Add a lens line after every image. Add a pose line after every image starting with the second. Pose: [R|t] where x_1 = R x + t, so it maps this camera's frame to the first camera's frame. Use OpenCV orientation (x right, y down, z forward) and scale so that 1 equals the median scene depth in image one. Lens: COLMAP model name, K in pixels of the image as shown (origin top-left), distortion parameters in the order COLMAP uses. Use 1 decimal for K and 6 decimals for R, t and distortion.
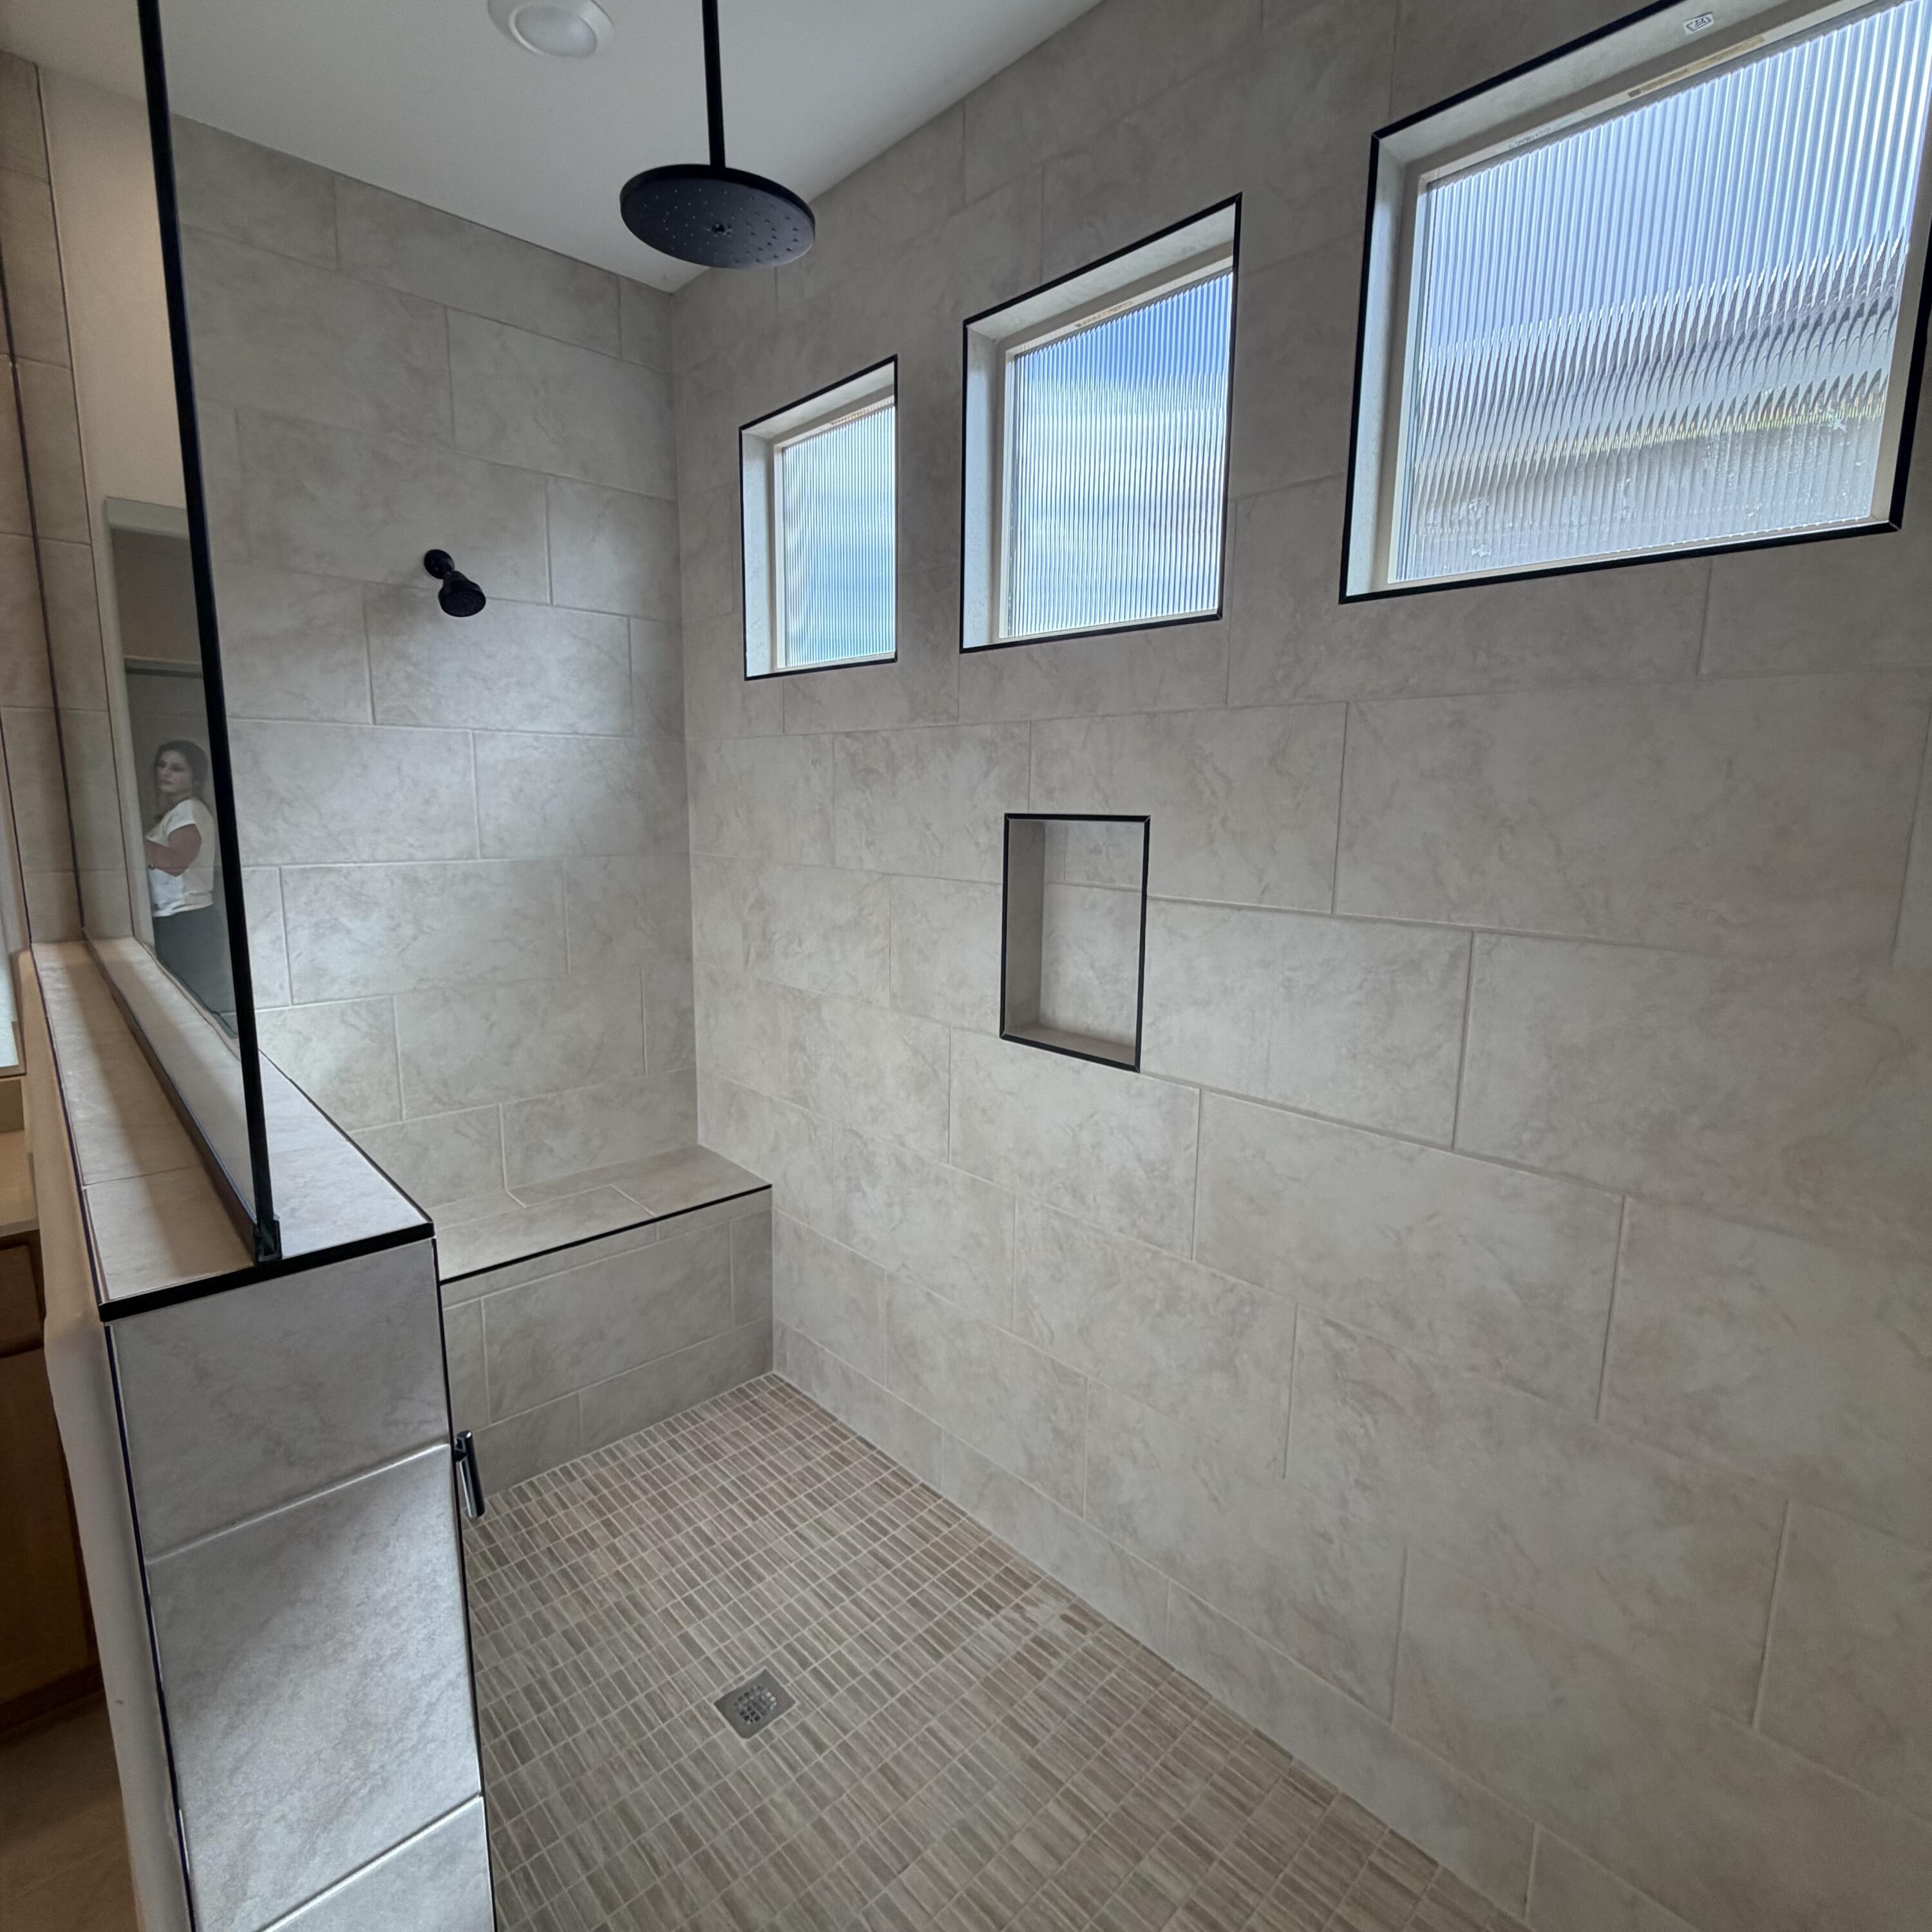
lens RADIAL K [[1036.0, 0, 1004.4], [0, 1036.0, 940.5], [0, 0, 1]] dist [-0.003211, 0.001421]
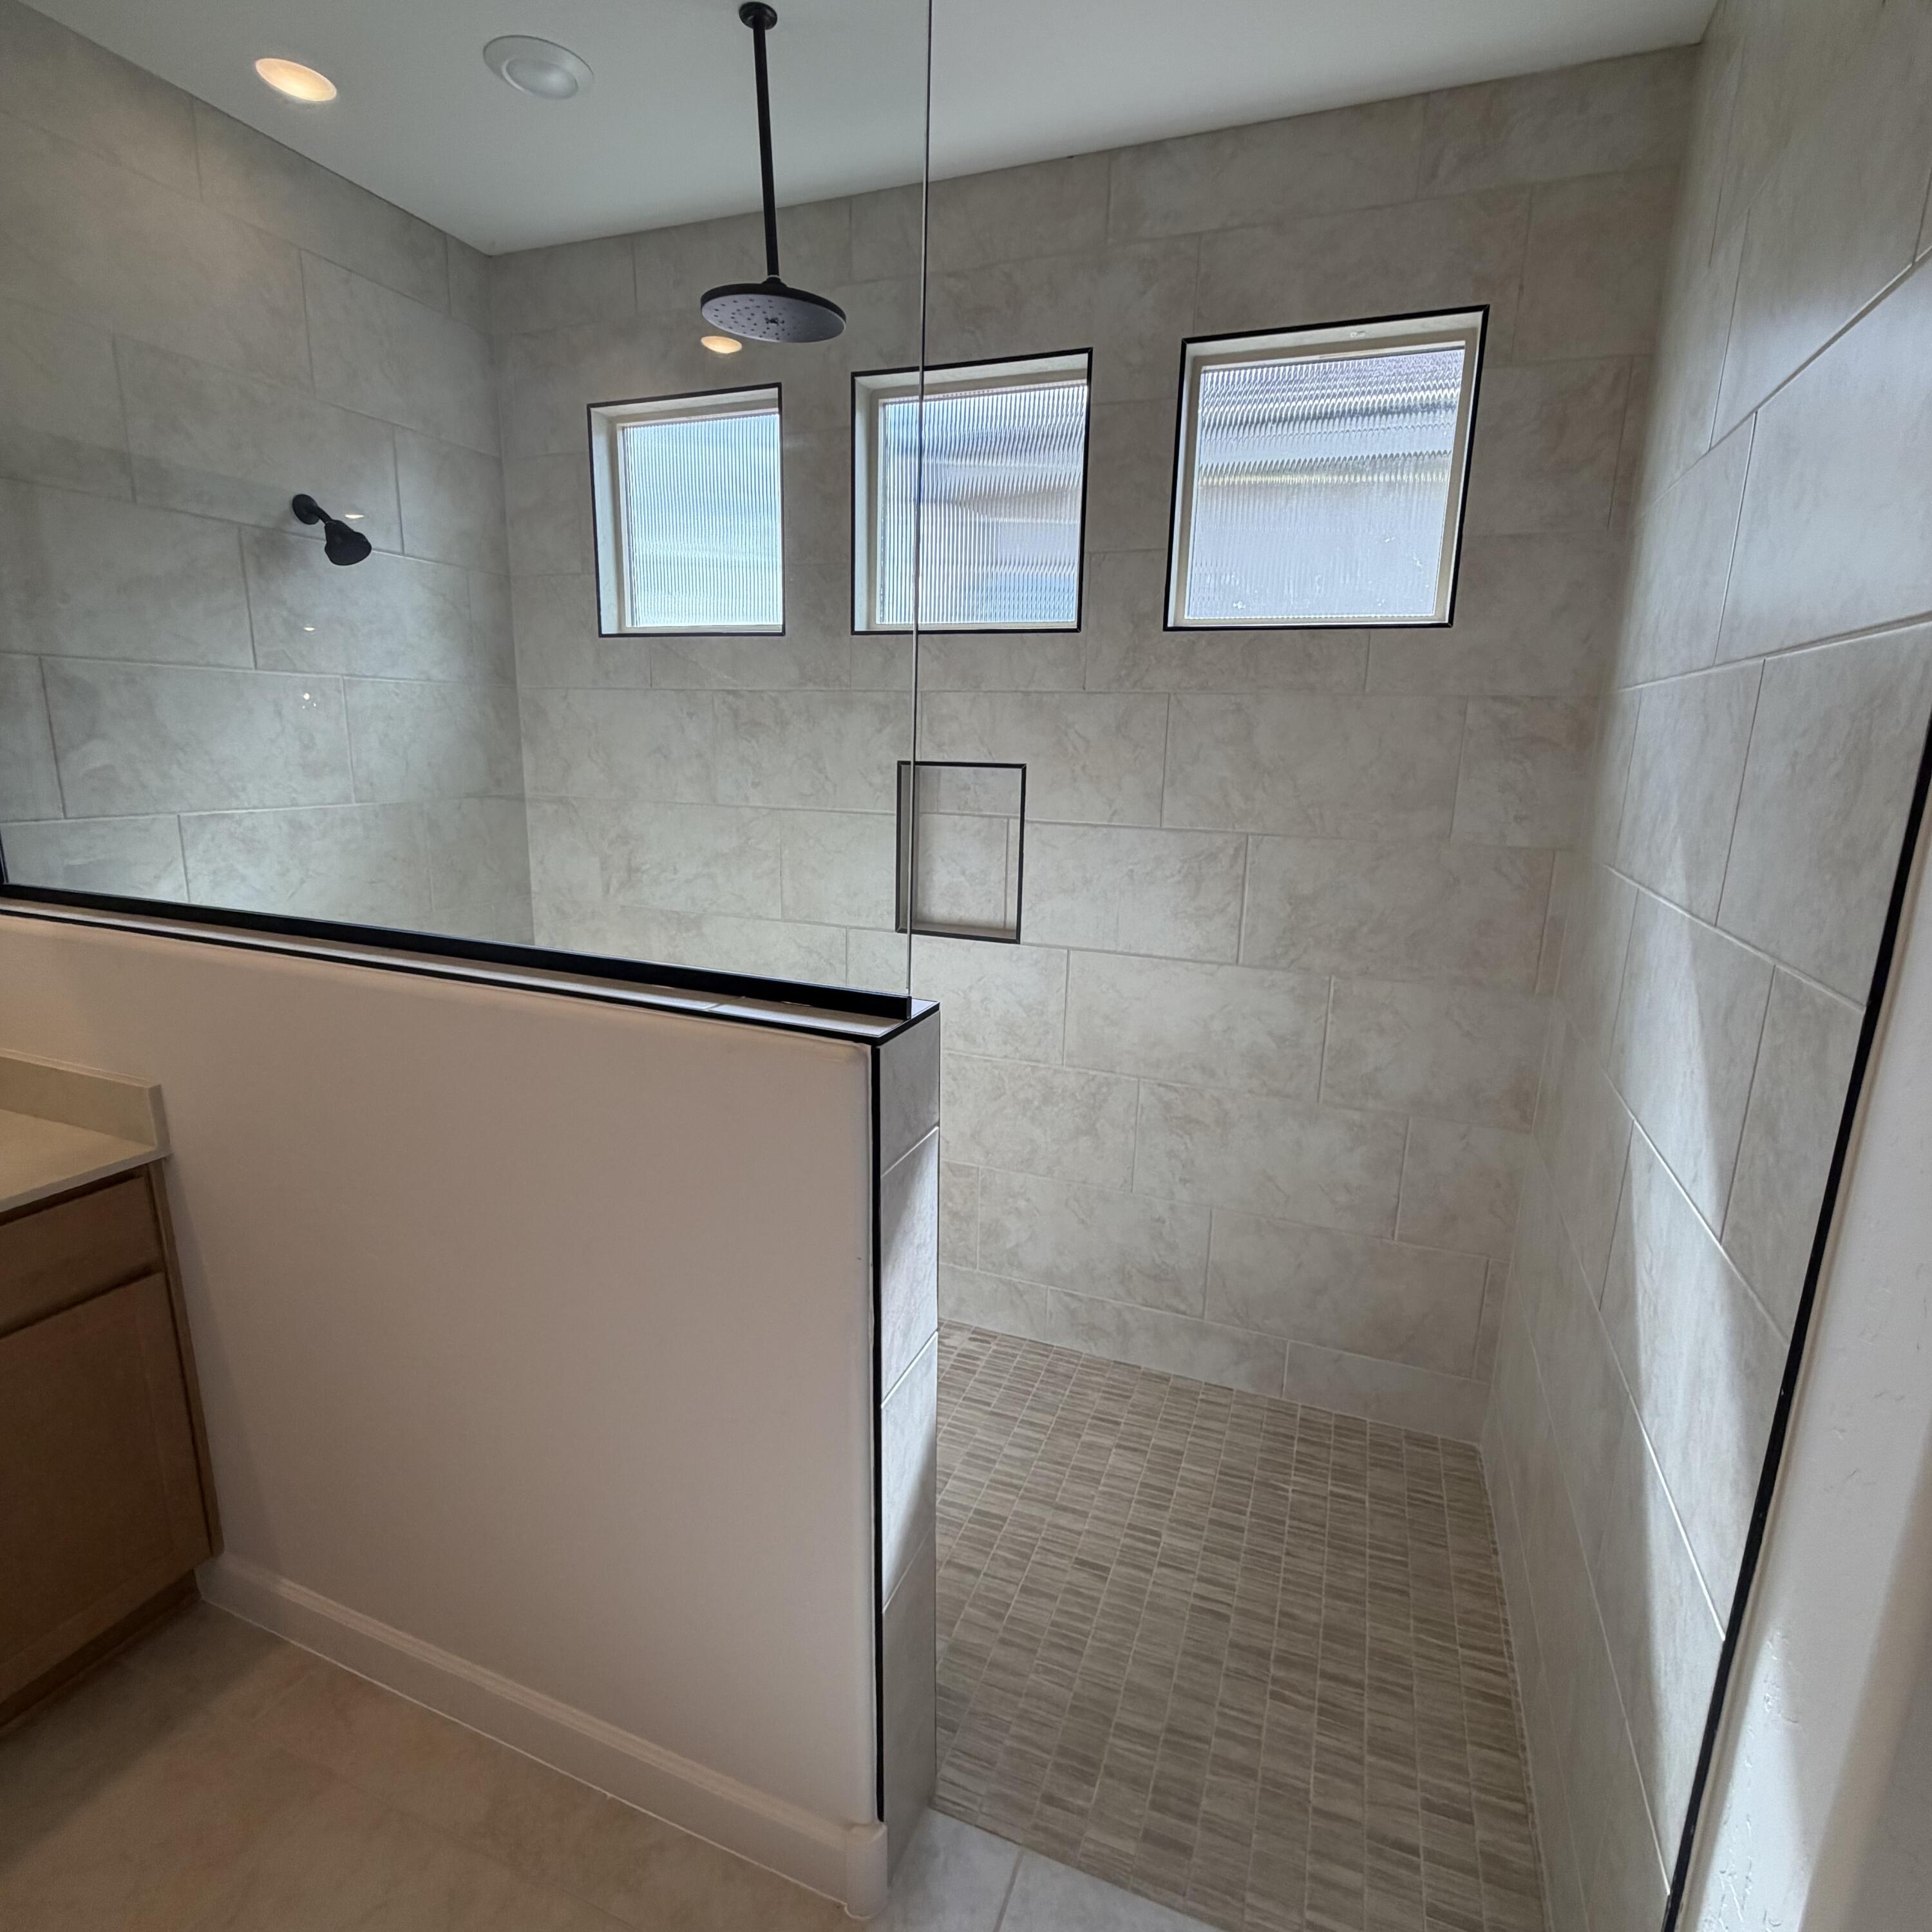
lens RADIAL K [[1036.0, 0, 1011.1], [0, 1036.0, 933.9], [0, 0, 1]] dist [-0.003211, 0.001421]
pose [[0.896494, -0.072906, 0.437016, -0.499304], [0.047563, 0.996505, 0.068673, 0.014570], [-0.440495, -0.040779, 0.896828, -0.277083]]
